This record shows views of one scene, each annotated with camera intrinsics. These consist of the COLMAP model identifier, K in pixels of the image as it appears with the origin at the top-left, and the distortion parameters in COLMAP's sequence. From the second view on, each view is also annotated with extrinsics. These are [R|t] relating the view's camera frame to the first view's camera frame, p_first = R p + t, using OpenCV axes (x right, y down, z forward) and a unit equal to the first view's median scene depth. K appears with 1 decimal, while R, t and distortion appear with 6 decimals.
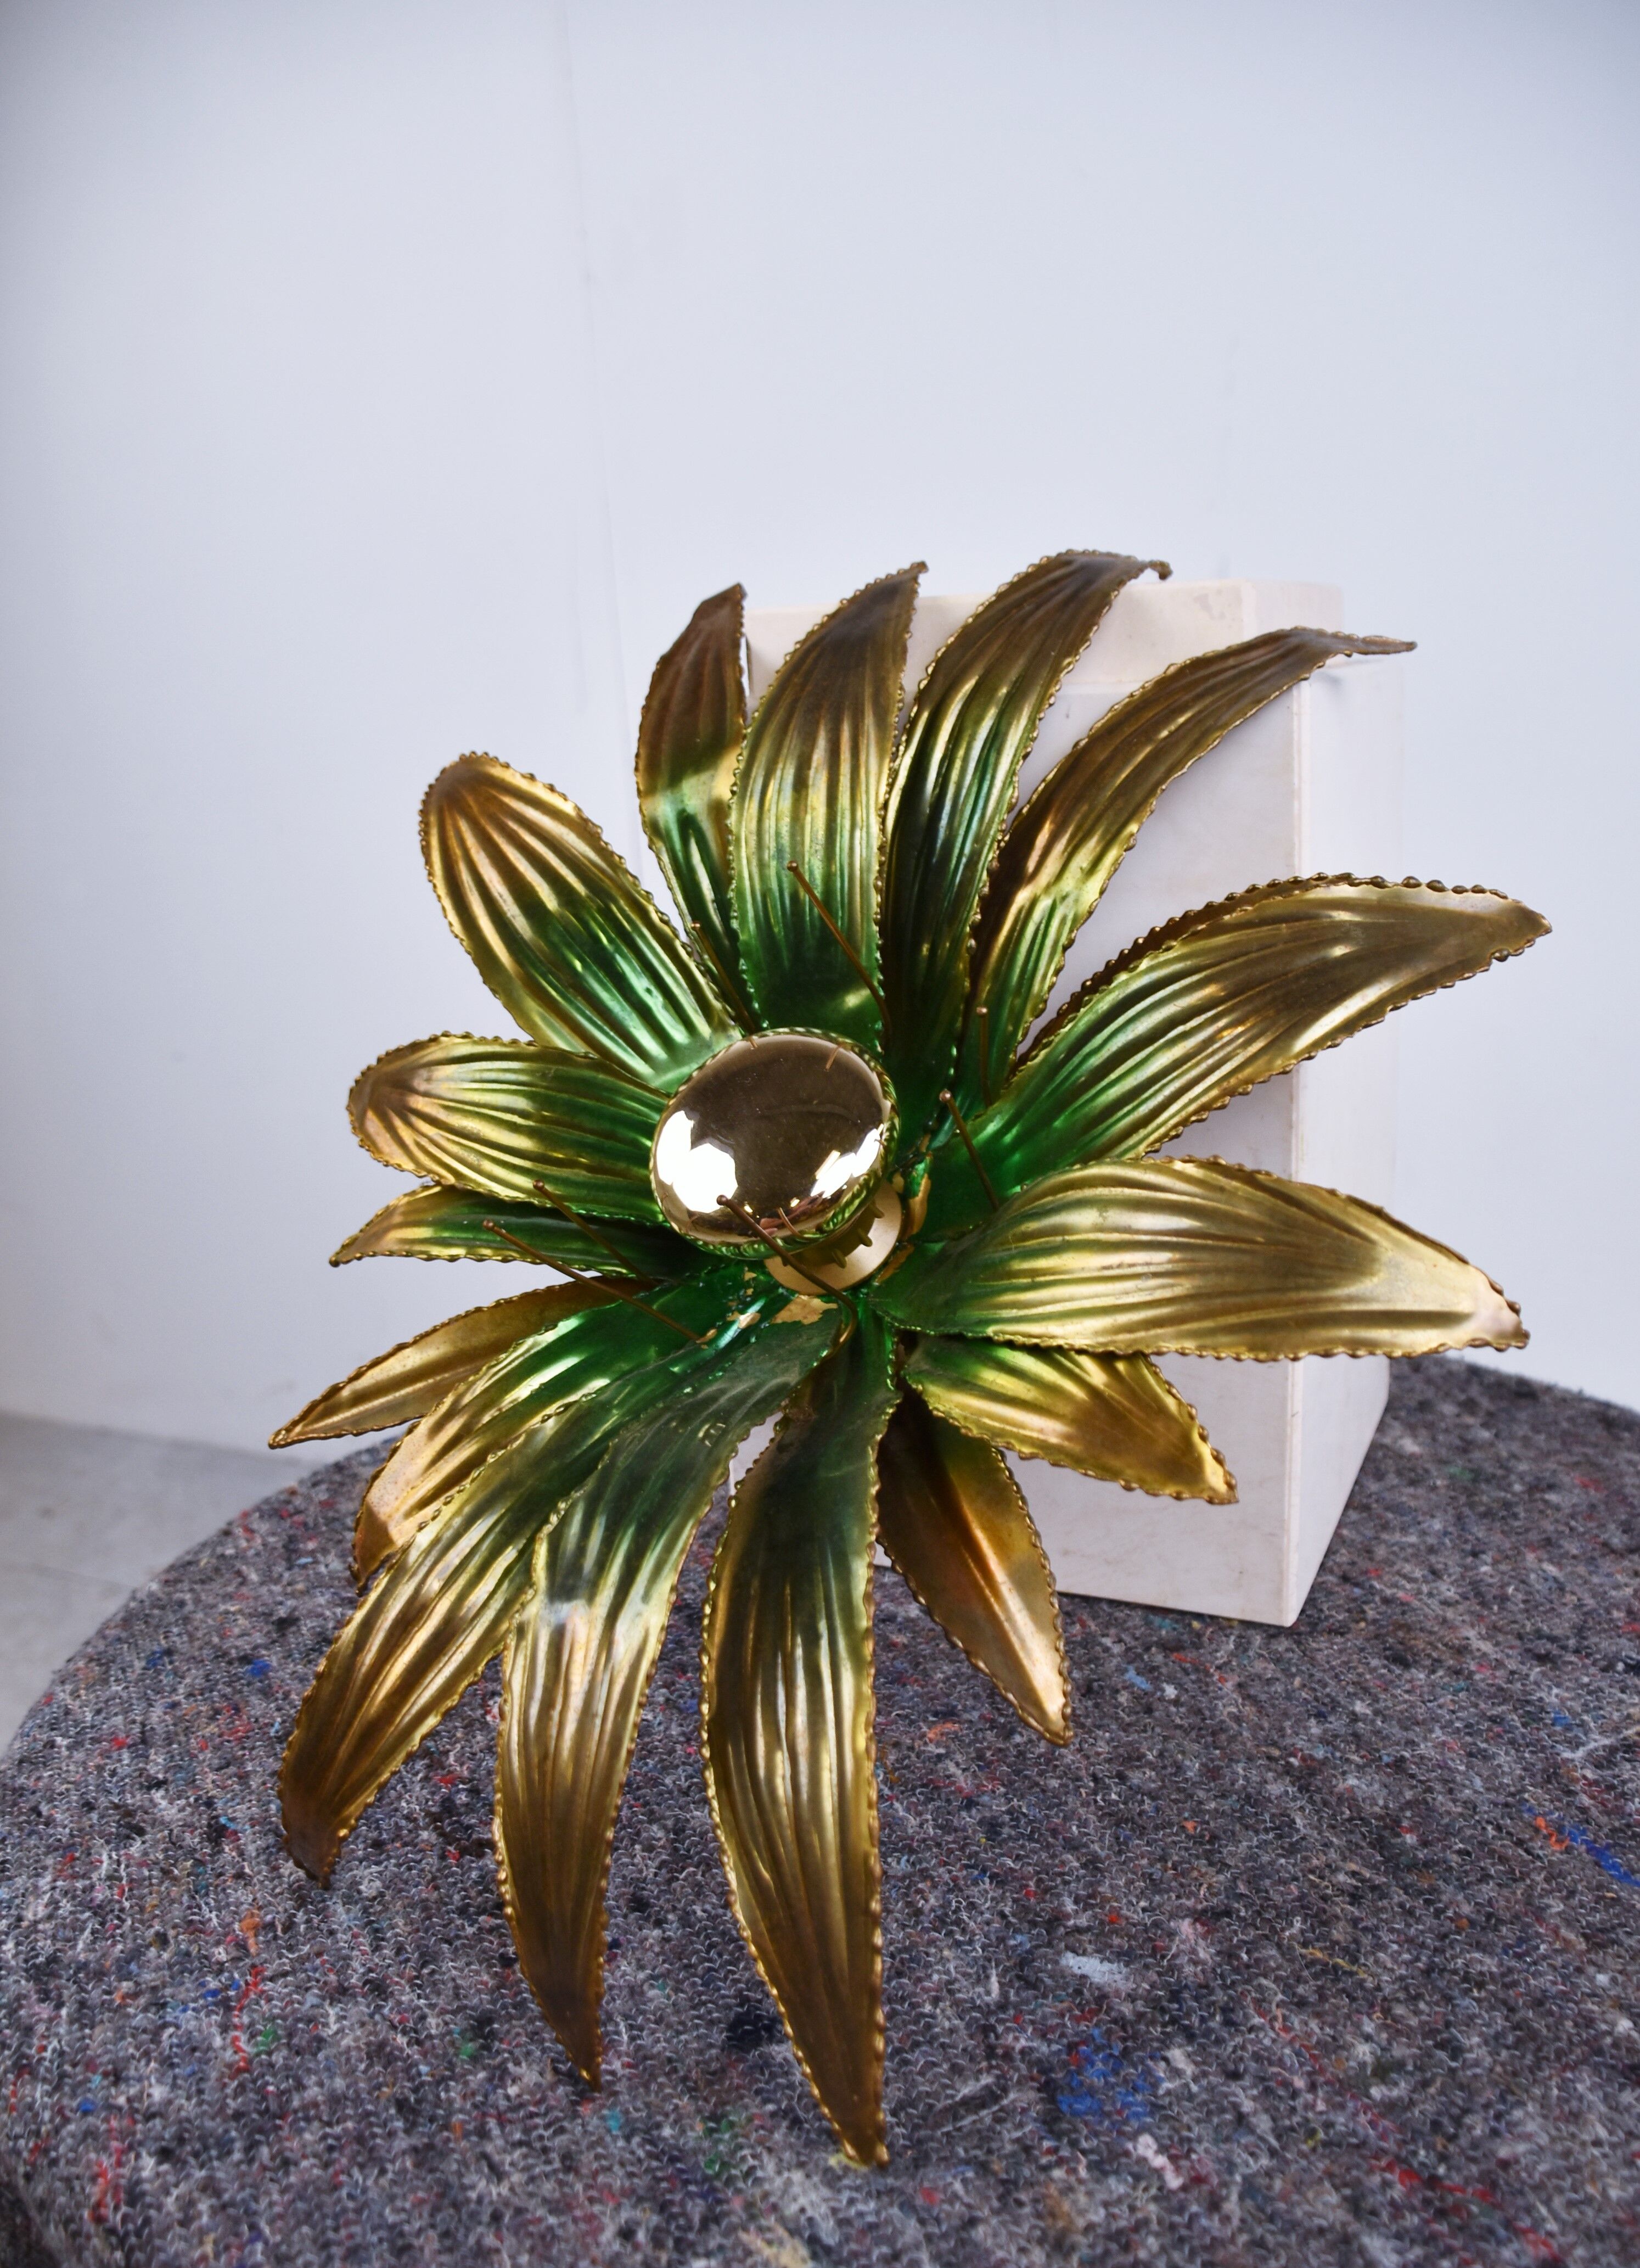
lens RADIAL K [[1897.0, 0, 824.0], [0, 1897.0, 1247.0], [0, 0, 1]] dist [-0.151552, 0.071754]
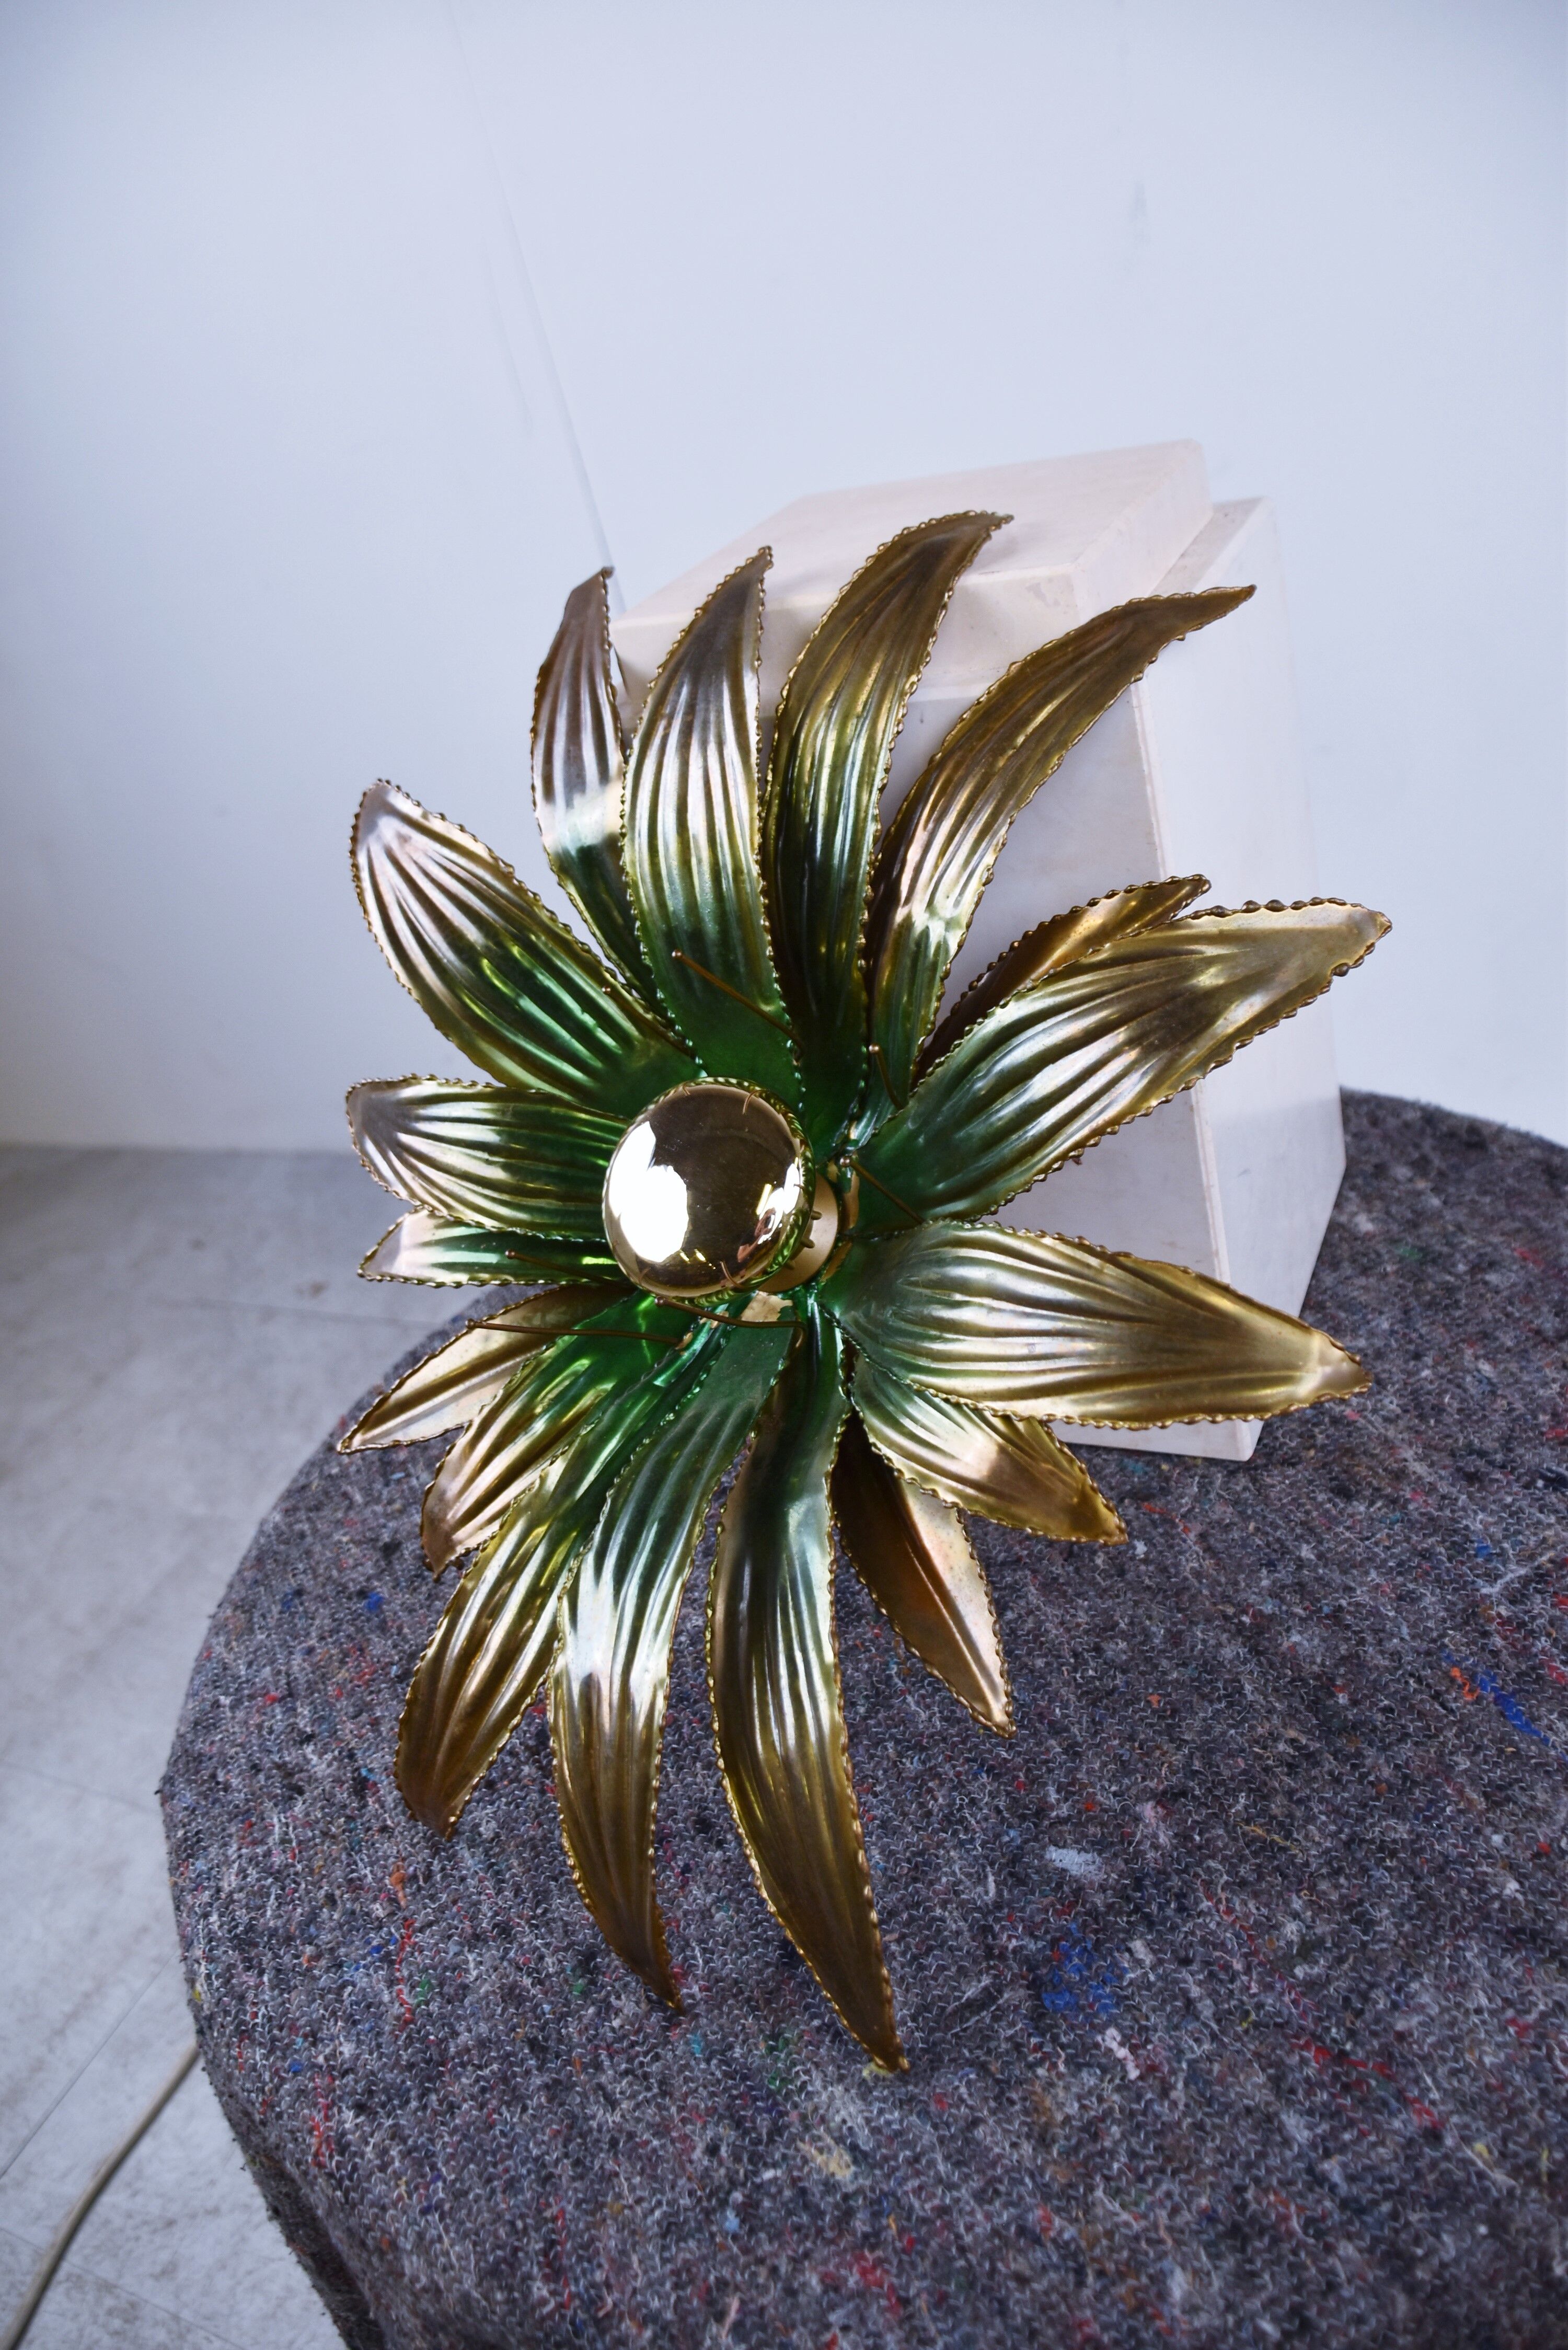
lens RADIAL K [[1814.9, 0, 784.0], [0, 1814.9, 1175.0], [0, 0, 1]] dist [-0.150552, 0.076700]
pose [[0.984862, -0.146059, -0.093351, 0.131335], [0.163417, 0.961949, 0.218974, -0.321737], [0.057815, -0.230914, 0.971255, -0.033458]]
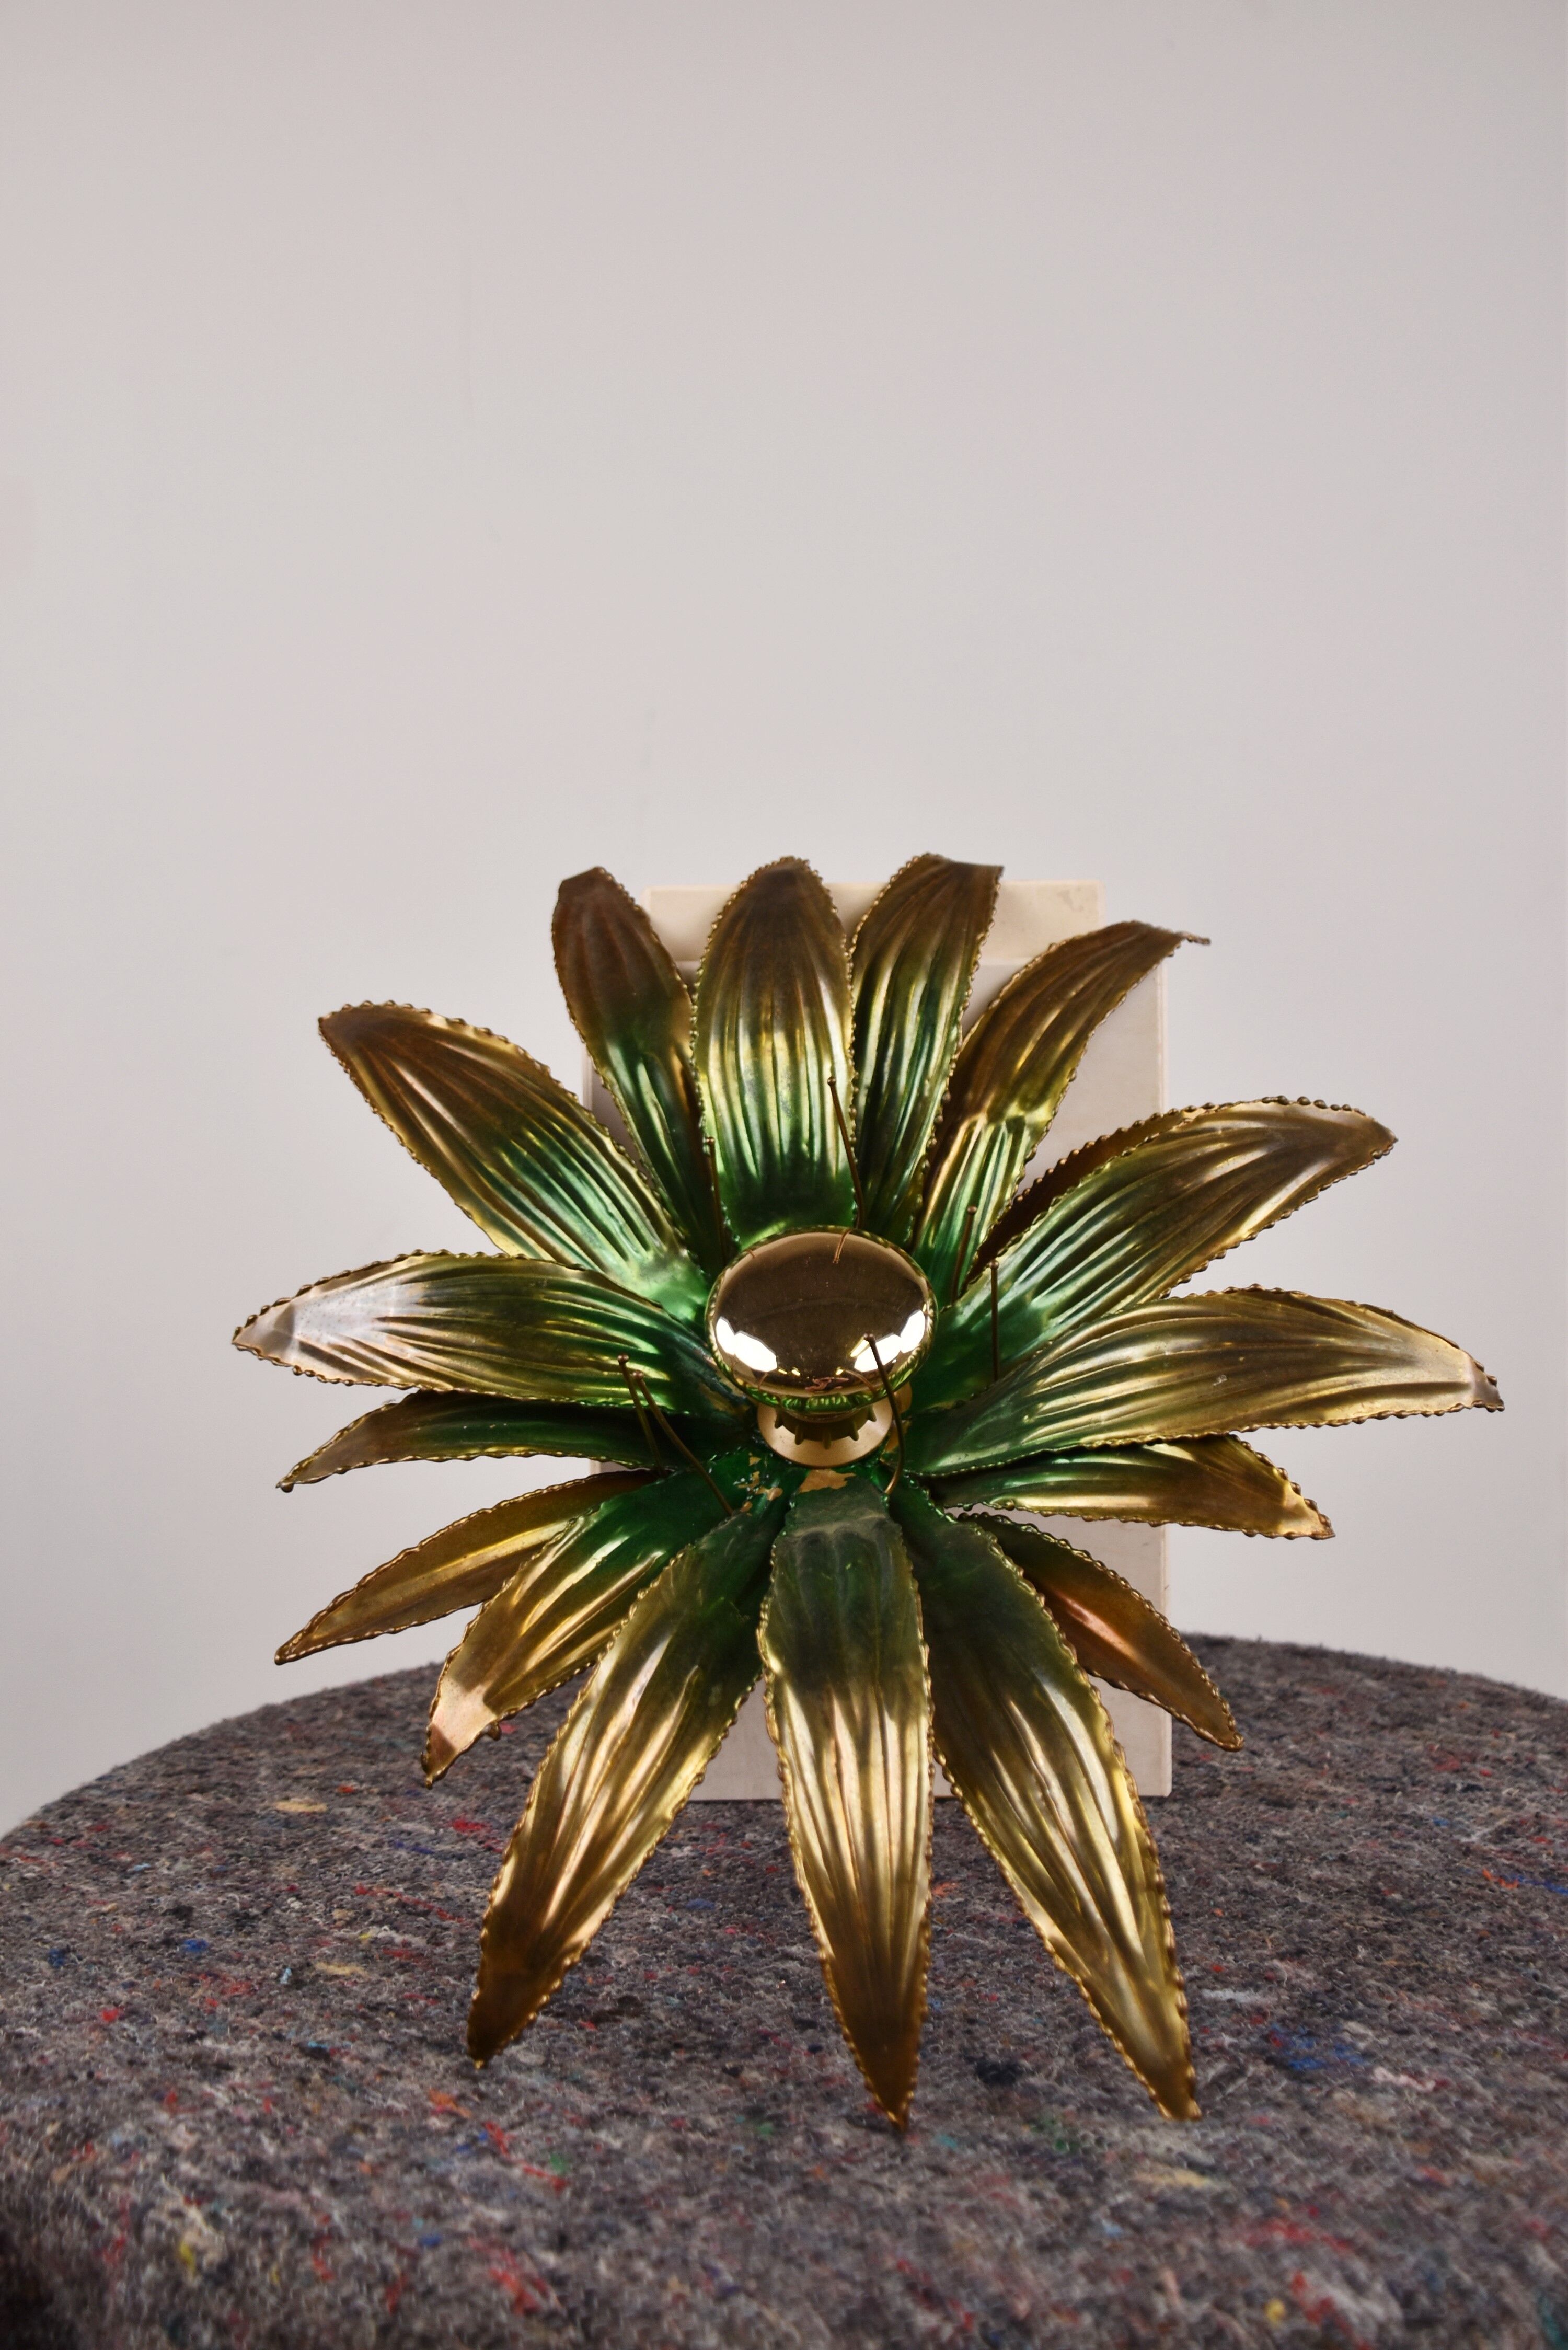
lens RADIAL K [[2401.2, 0, 784.0], [0, 2401.2, 1175.0], [0, 0, 1]] dist [-0.039494, 0.141248]
pose [[0.911067, 0.026738, 0.411391, -0.710157], [0.087255, 0.962781, -0.255809, 0.252493], [-0.402919, 0.268955, 0.874825, -0.302879]]
